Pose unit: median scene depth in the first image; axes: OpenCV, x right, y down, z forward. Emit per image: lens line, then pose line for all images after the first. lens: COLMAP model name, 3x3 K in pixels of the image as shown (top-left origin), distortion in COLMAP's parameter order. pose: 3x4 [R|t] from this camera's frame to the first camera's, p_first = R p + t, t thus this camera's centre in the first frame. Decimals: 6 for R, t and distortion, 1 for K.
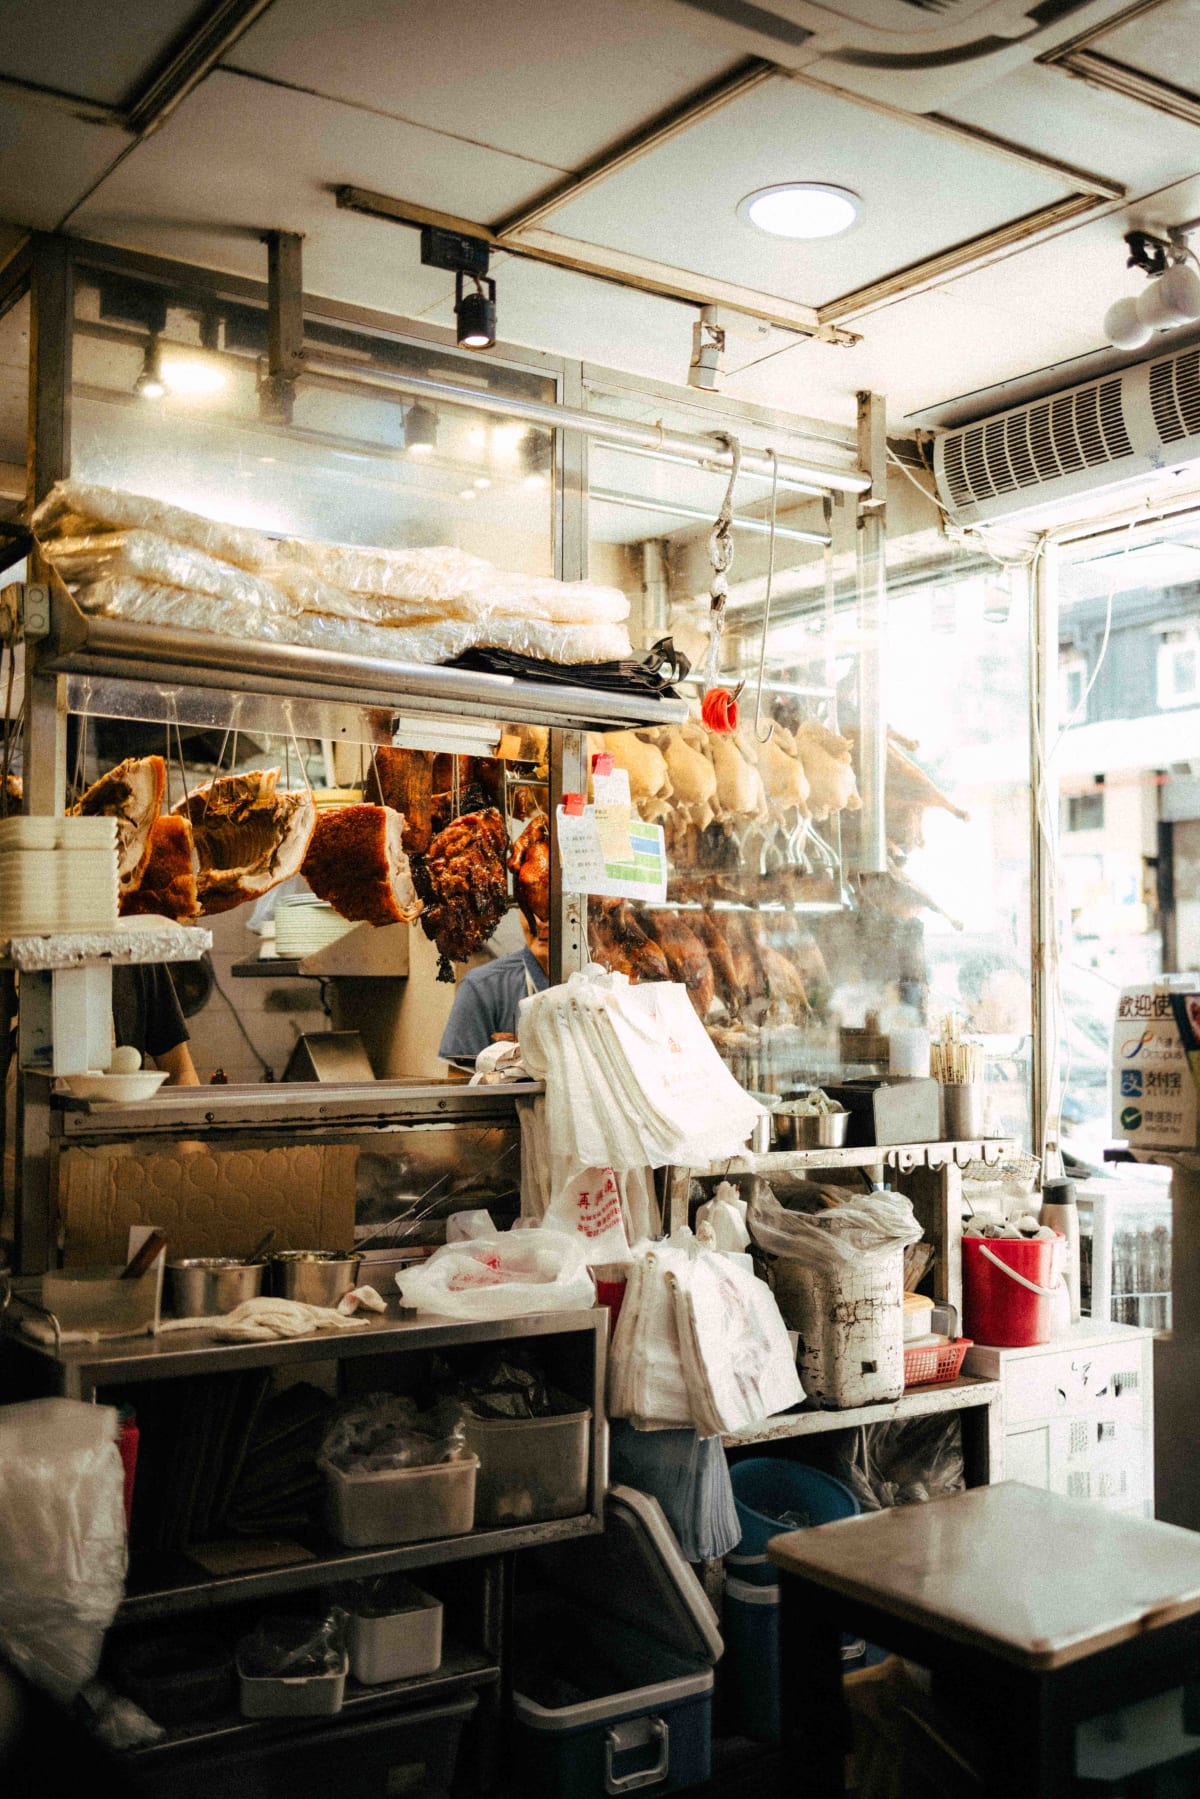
lens RADIAL K [[1785.6, 0, 593.4], [0, 1785.6, 900.6], [0, 0, 1]] dist [0.020182, 0.001428]
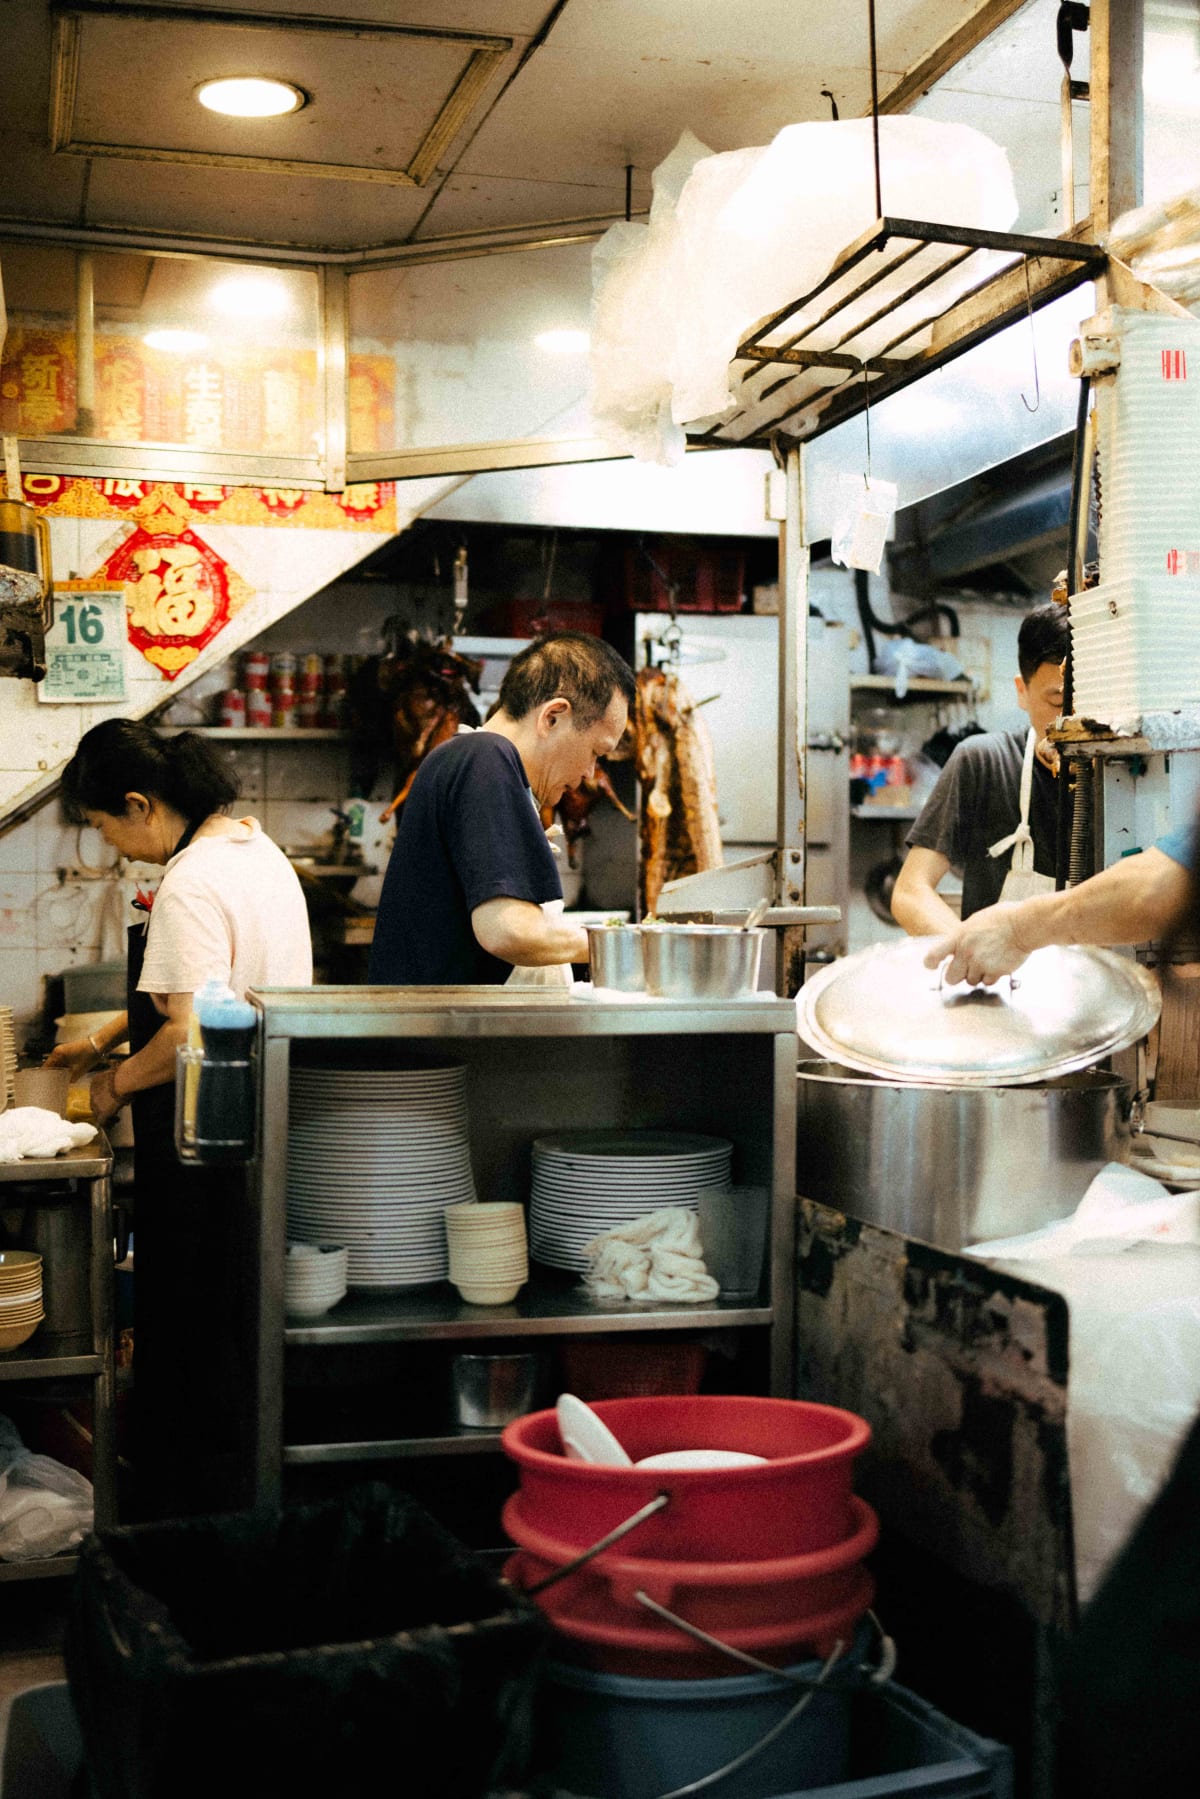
lens RADIAL K [[2004.3, 0, 600.0], [0, 2004.3, 899.5], [0, 0, 1]] dist [0.024756, 0.000921]
pose [[0.949166, -0.006538, -0.314707, -0.243477], [0.023392, 0.998485, 0.049809, 0.051587], [0.313904, -0.054639, 0.947881, -0.012555]]
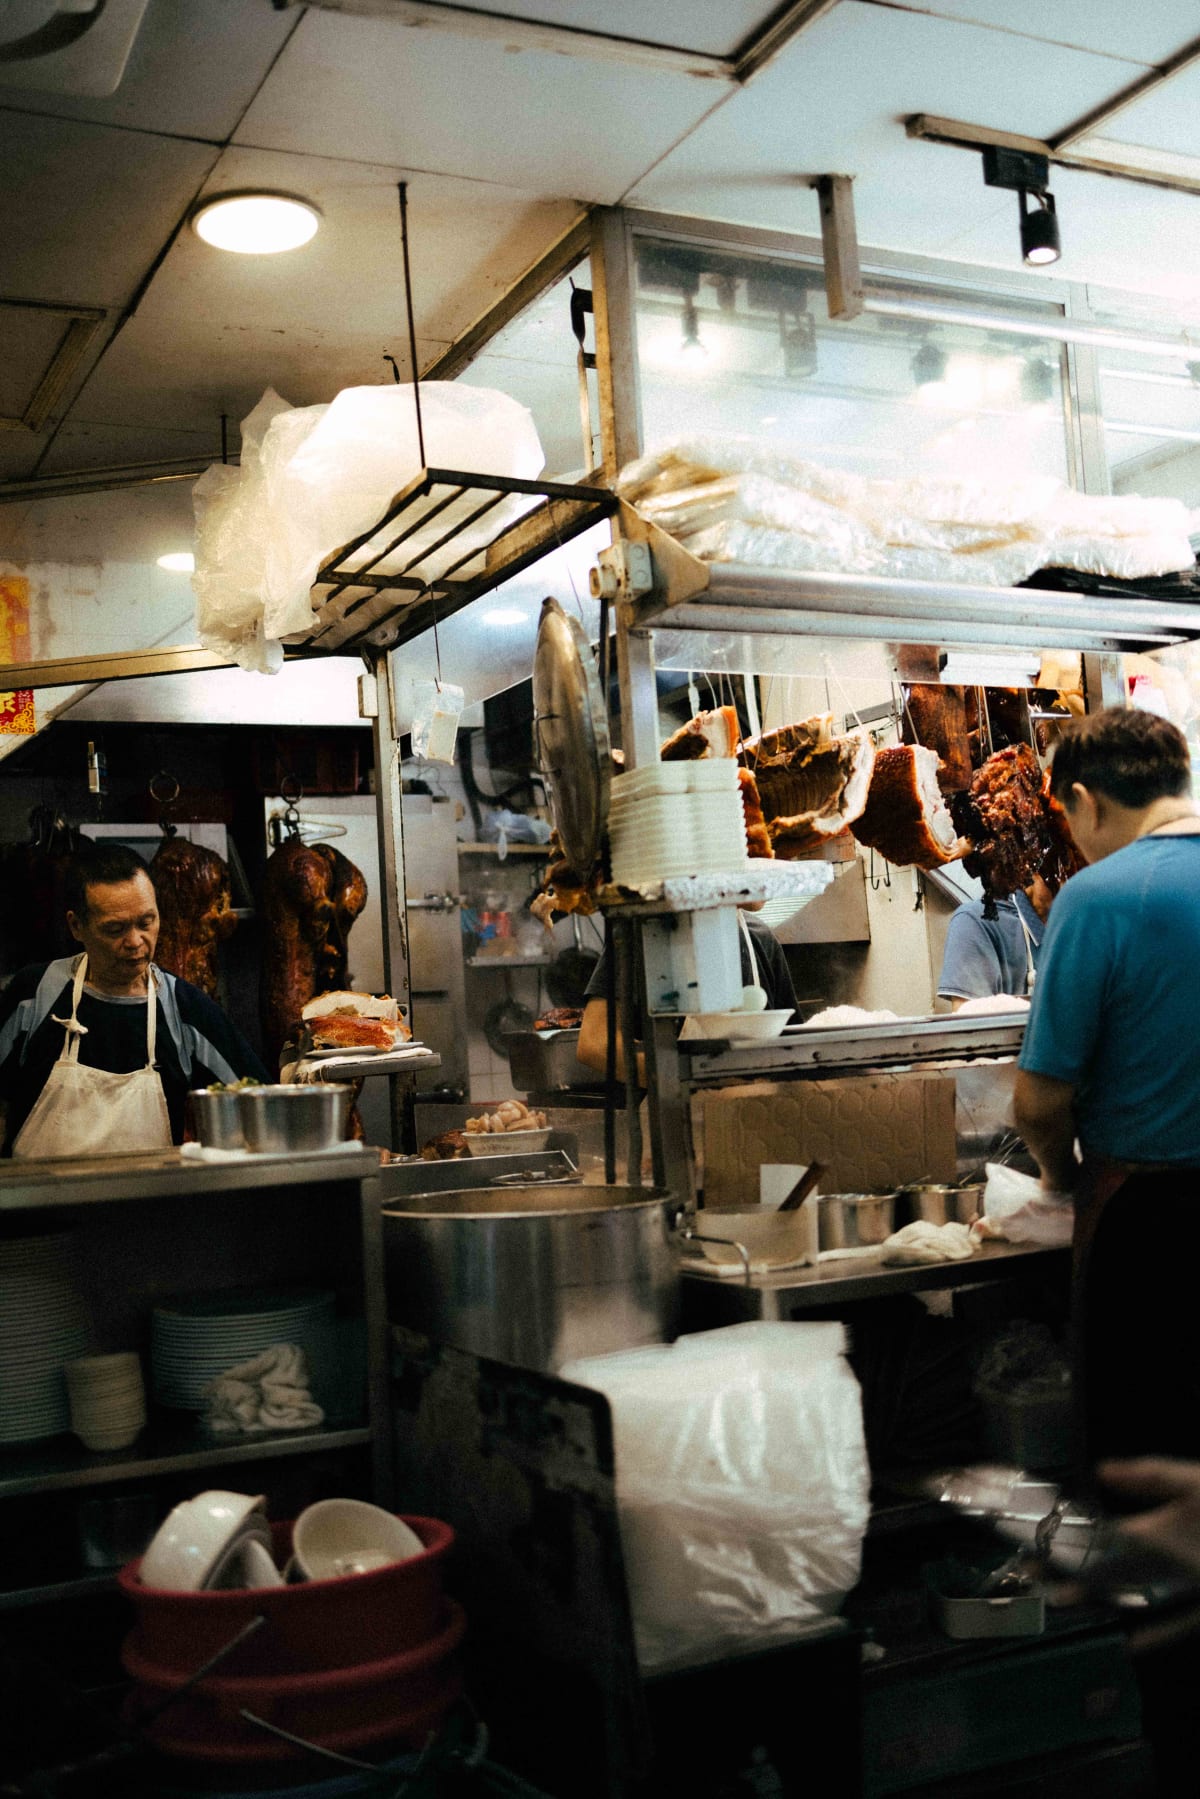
lens RADIAL K [[1781.4, 0, 593.5], [0, 1781.4, 893.5], [0, 0, 1]] dist [0.014783, -0.017289]
pose [[0.987621, -0.077785, -0.136214, -0.205931], [0.075782, 0.996927, -0.019839, 0.042005], [0.137339, 0.009270, 0.990481, -0.015500]]
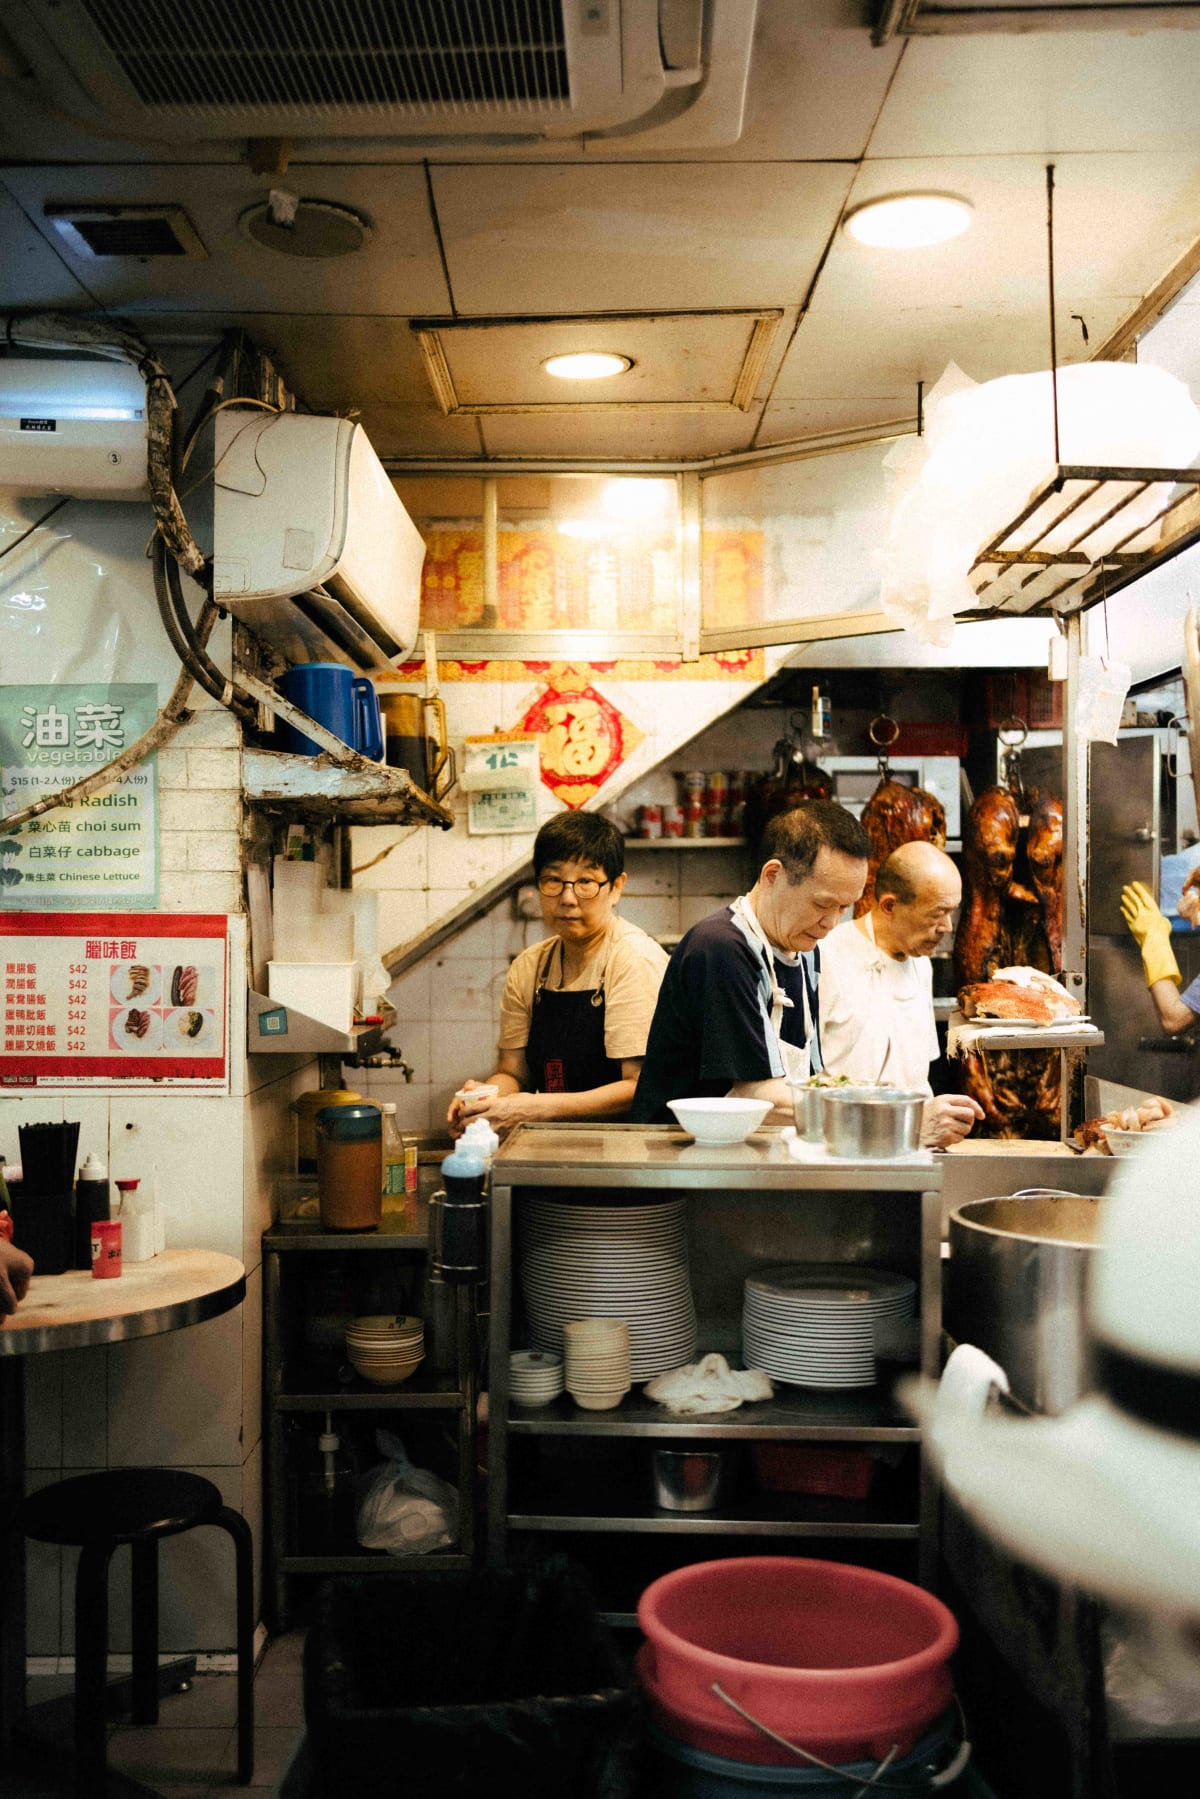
lens RADIAL K [[1781.4, 0, 593.5], [0, 1781.4, 893.5], [0, 0, 1]] dist [0.014783, -0.017289]
pose [[0.827394, -0.015864, -0.561398, -0.083473], [0.035511, 0.999079, 0.024104, -0.020095], [0.560498, -0.039879, 0.827195, -0.001054]]
